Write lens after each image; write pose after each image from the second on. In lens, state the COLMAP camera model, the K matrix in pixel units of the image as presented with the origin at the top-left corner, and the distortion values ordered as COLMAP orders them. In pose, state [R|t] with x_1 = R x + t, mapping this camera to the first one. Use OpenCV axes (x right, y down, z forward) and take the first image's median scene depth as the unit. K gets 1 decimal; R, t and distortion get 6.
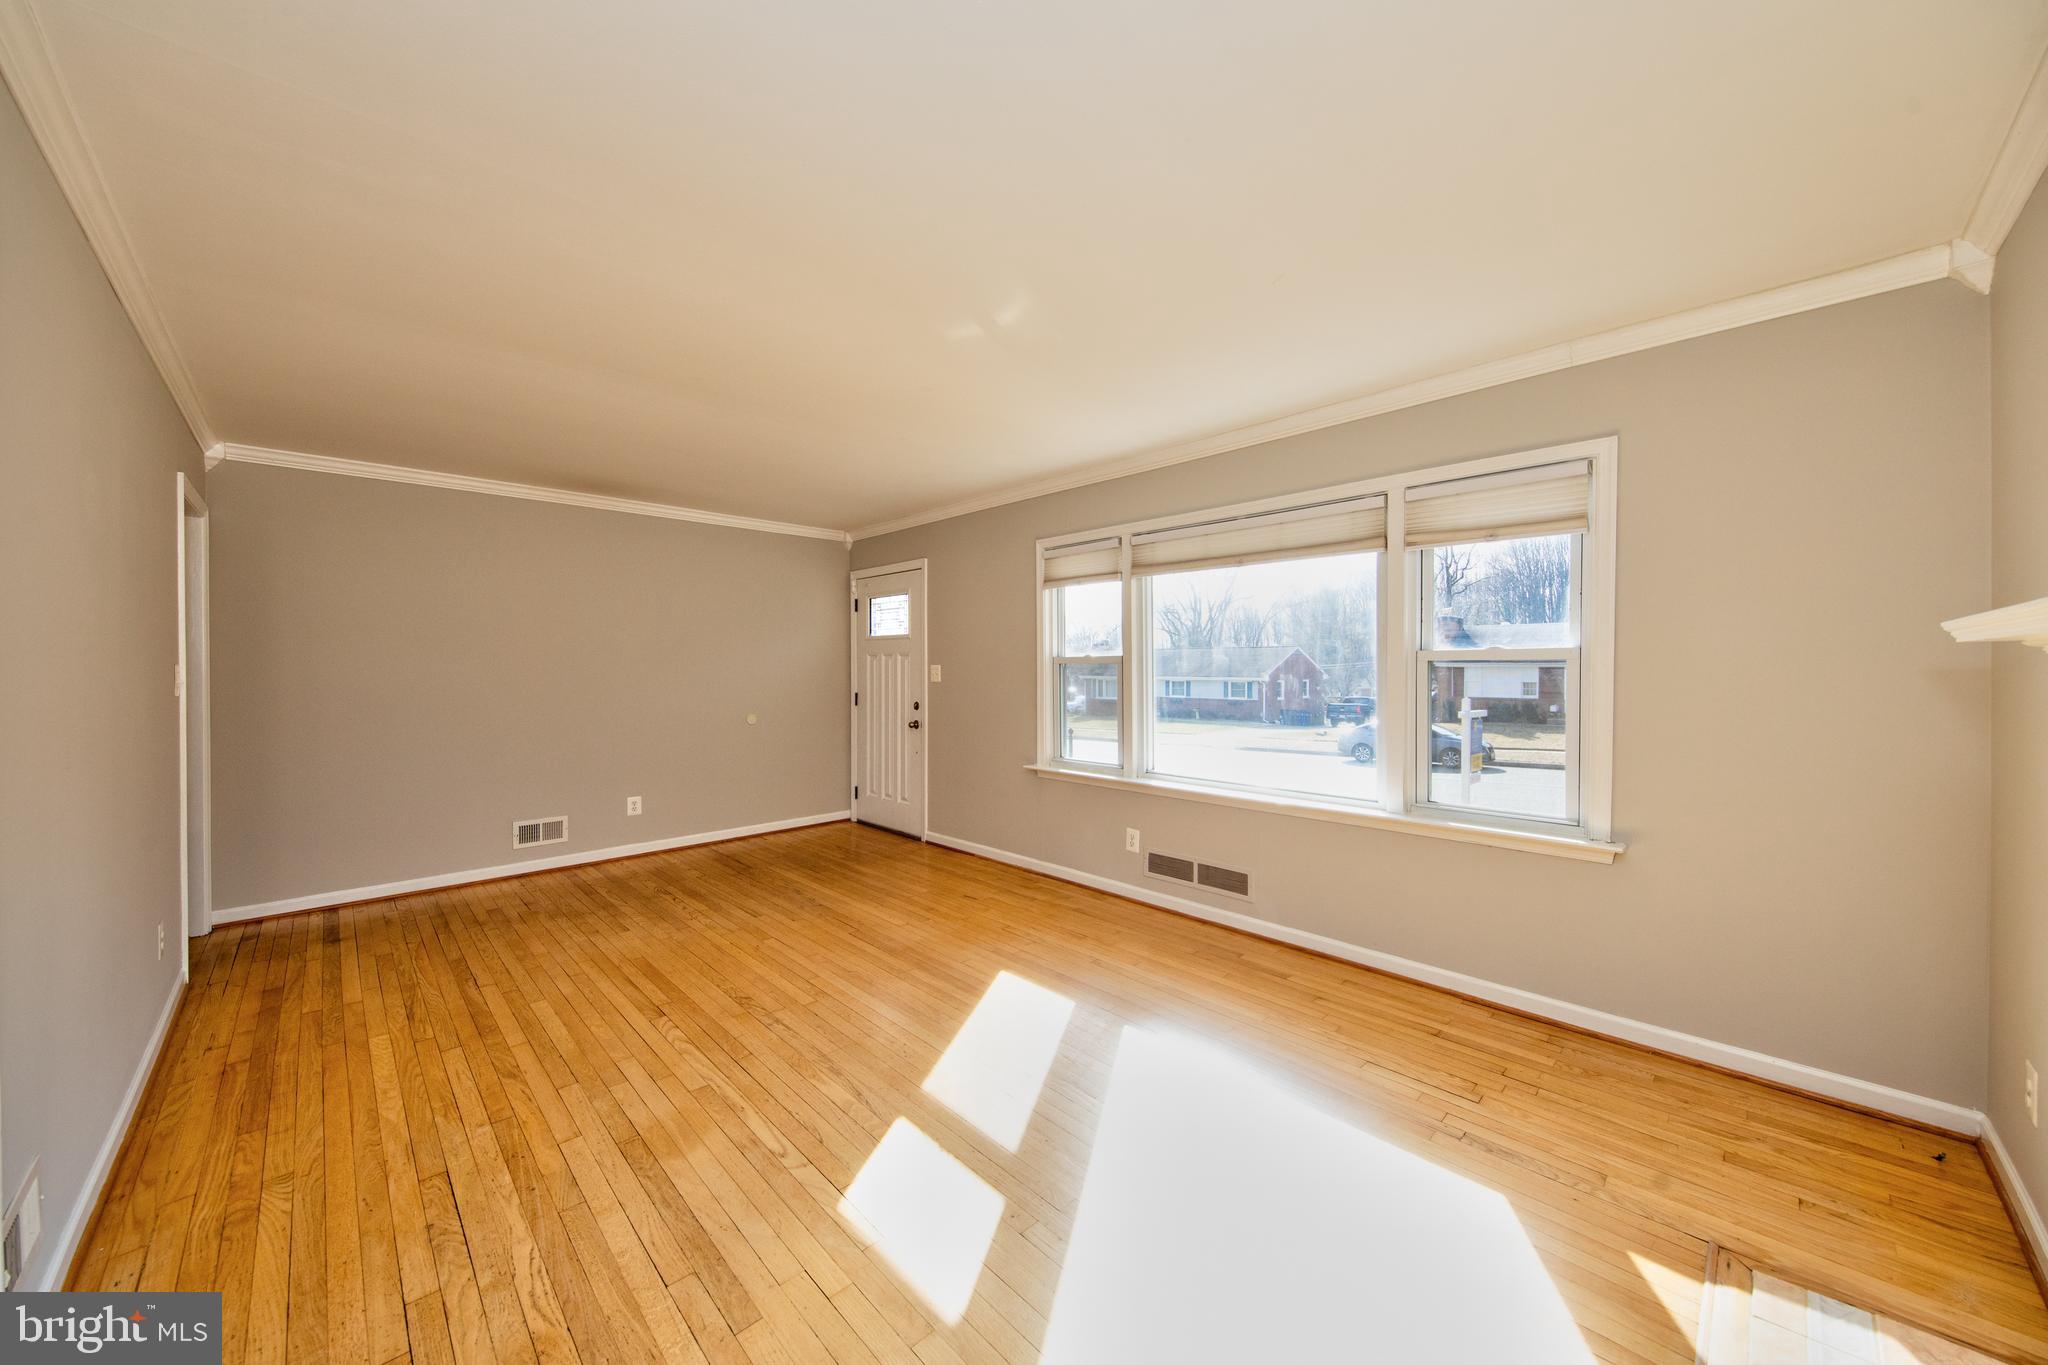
lens RADIAL K [[712.3, 0, 1026.6], [0, 712.3, 685.9], [0, 0, 1]] dist [-0.002839, -0.000804]
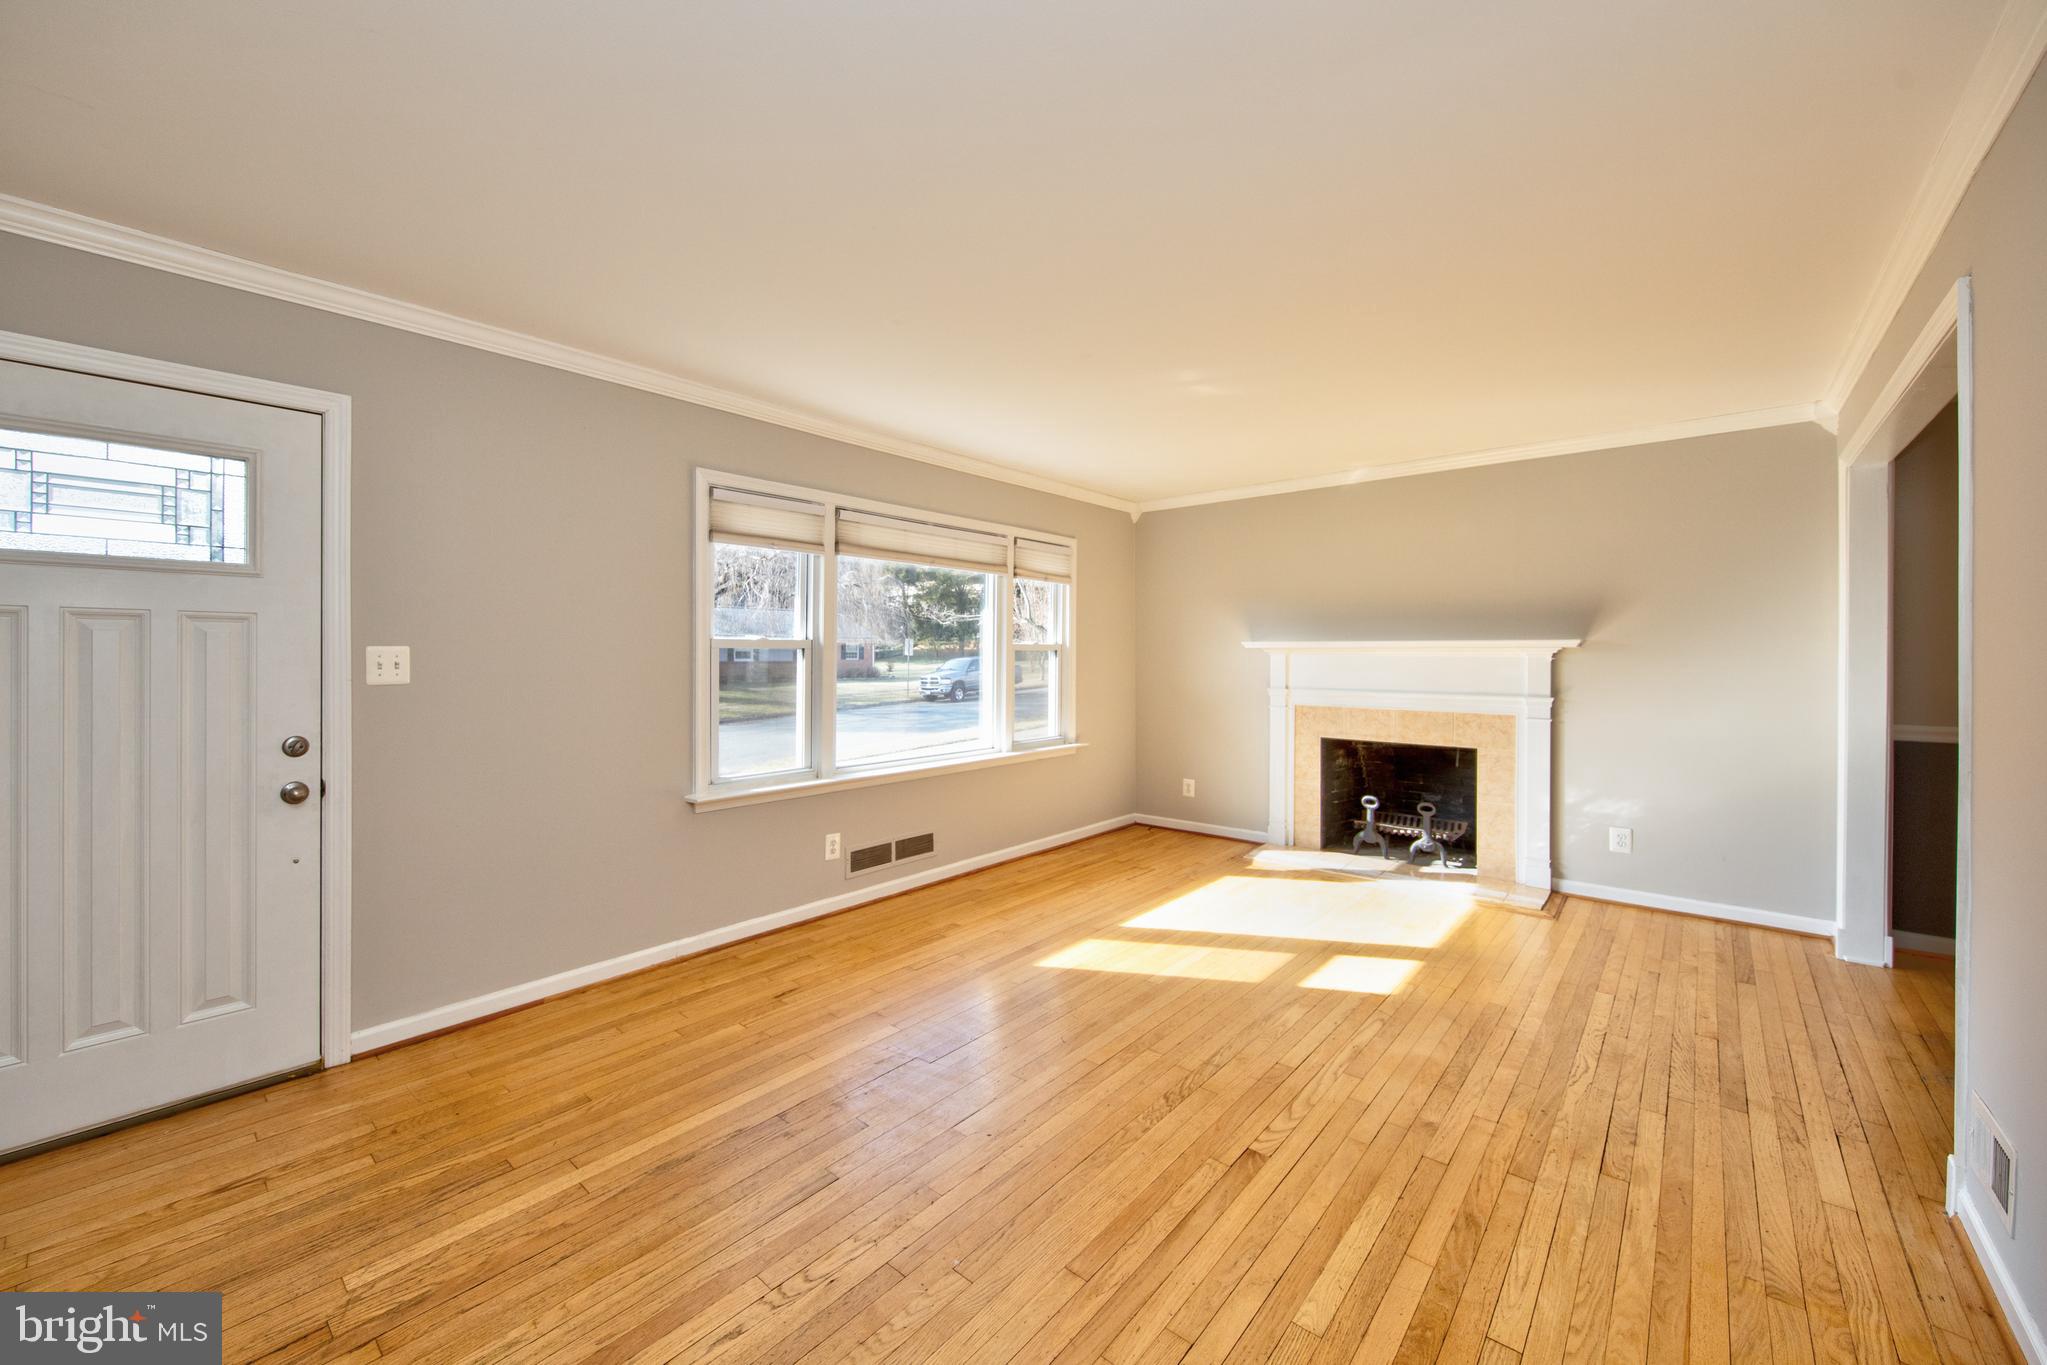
lens RADIAL K [[783.6, 0, 976.9], [0, 783.6, 655.9], [0, 0, 1]] dist [0.003383, -0.001721]
pose [[-0.042676, -0.002705, 0.999085, -1.046521], [0.025895, 0.999657, 0.003813, -0.026811], [-0.998753, 0.026034, -0.042591, 1.062159]]
